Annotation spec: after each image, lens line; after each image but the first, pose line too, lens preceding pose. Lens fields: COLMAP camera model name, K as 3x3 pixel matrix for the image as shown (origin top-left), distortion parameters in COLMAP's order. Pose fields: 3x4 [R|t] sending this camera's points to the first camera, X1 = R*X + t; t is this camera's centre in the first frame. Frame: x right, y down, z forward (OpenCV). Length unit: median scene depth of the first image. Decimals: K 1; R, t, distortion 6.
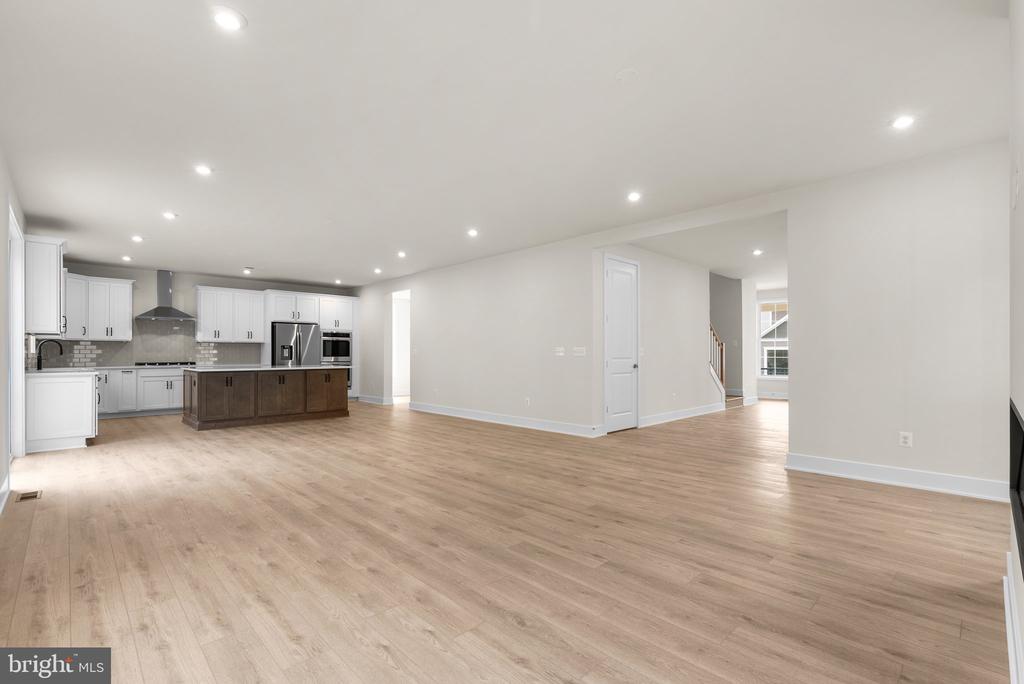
lens RADIAL K [[464.6, 0, 507.2], [0, 464.6, 351.9], [0, 0, 1]] dist [-0.012125, 0.004394]
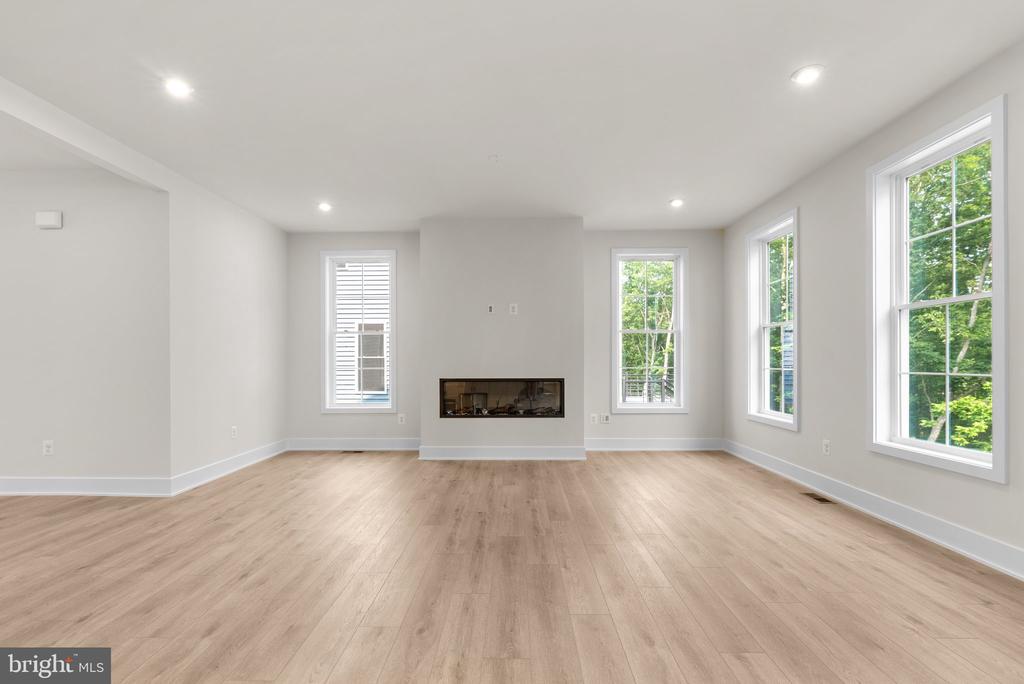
lens RADIAL K [[464.6, 0, 511.6], [0, 464.6, 359.6], [0, 0, 1]] dist [-0.012125, 0.004394]
pose [[-0.714730, 0.005858, 0.699376, -0.263406], [0.000078, 0.999966, -0.008295, 0.004194], [-0.699401, -0.005874, -0.714705, 0.702738]]
